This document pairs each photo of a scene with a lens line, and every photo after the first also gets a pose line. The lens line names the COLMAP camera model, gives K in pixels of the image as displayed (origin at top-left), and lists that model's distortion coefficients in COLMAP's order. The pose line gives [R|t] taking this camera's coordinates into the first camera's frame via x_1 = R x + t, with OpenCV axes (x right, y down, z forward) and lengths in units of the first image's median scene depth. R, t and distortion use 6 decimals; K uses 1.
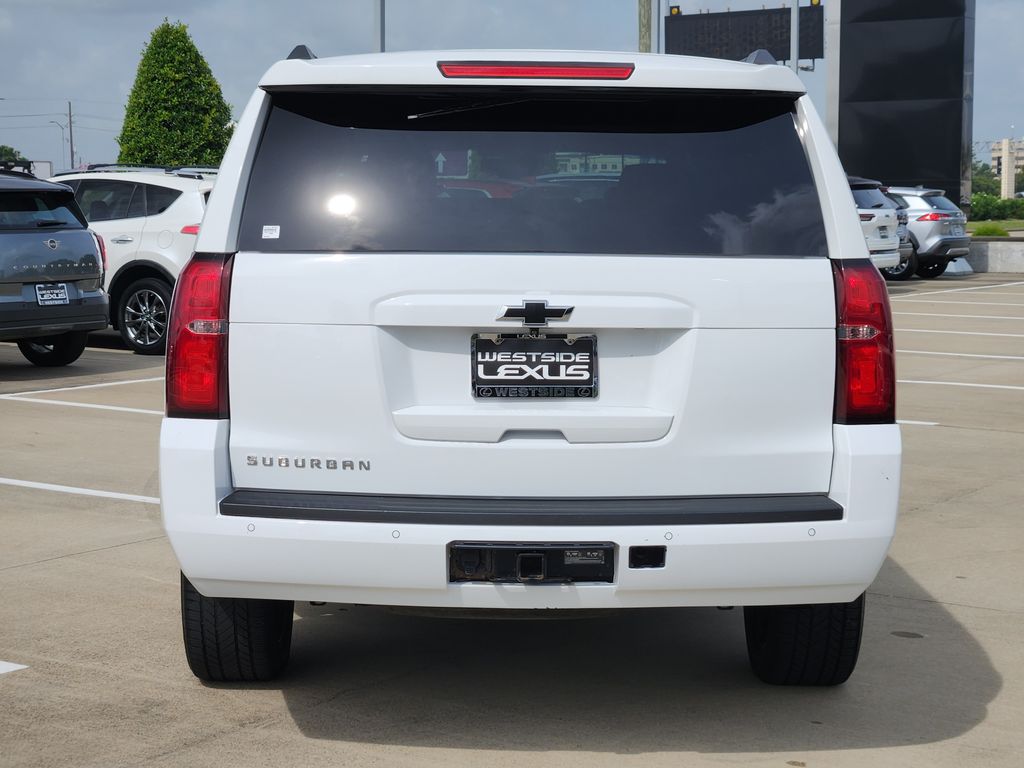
lens RADIAL K [[2160.4, 0, 549.5], [0, 2160.4, 386.1], [0, 0, 1]] dist [-0.947020, 7.256042]
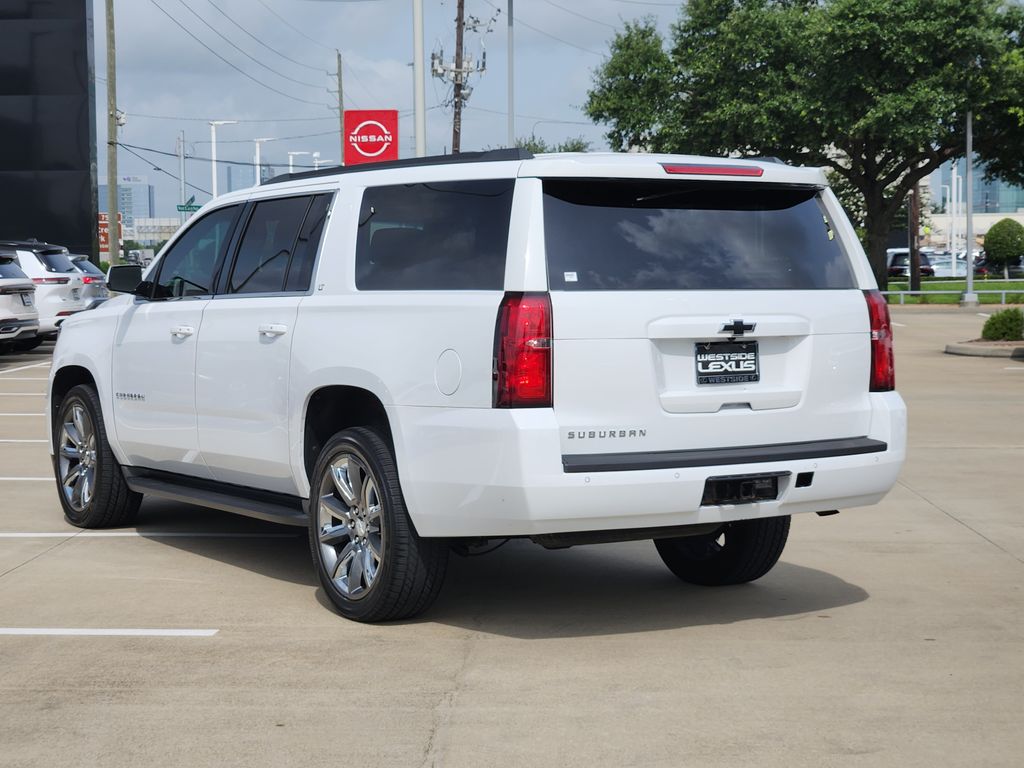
lens RADIAL K [[2160.4, 0, 549.5], [0, 2160.4, 386.1], [0, 0, 1]] dist [-0.947020, 7.256042]
pose [[0.854749, -0.041780, 0.517357, -0.911329], [0.052963, 0.998573, -0.006861, 0.011366], [-0.516332, 0.033265, 0.855742, -0.247928]]
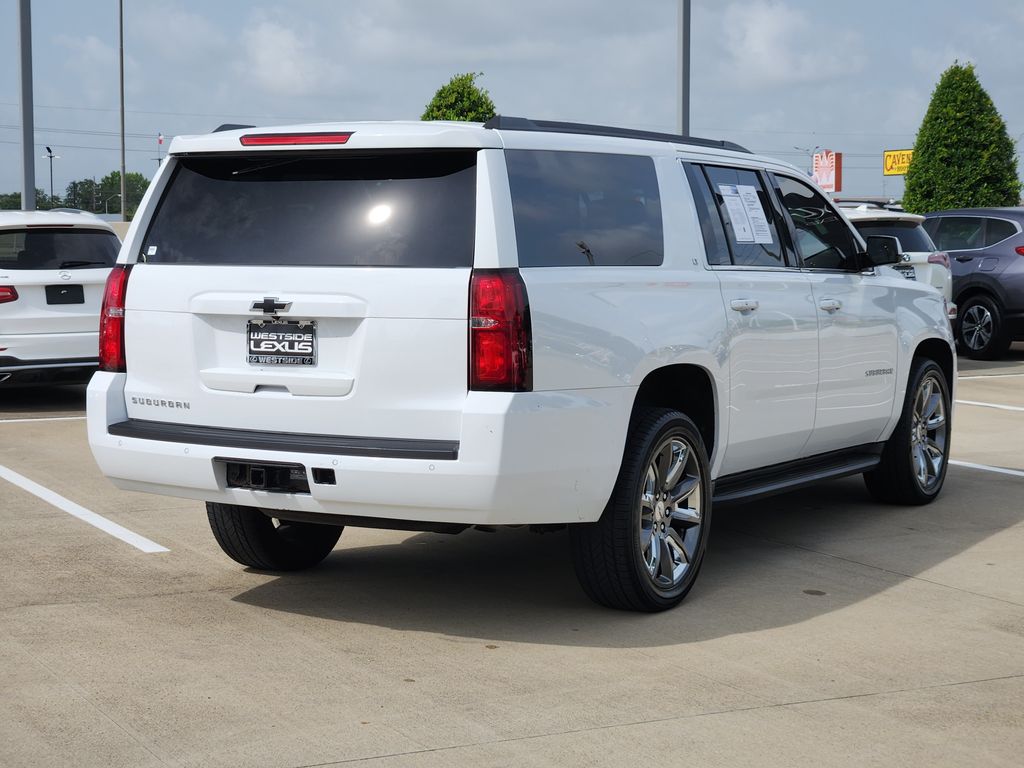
lens RADIAL K [[2160.4, 0, 549.5], [0, 2160.4, 386.1], [0, 0, 1]] dist [-0.947020, 7.256042]
pose [[0.865739, 0.034337, -0.499316, 0.874994], [-0.041960, 0.999111, -0.004044, 0.018533], [0.498733, 0.024453, 0.866411, -0.162407]]
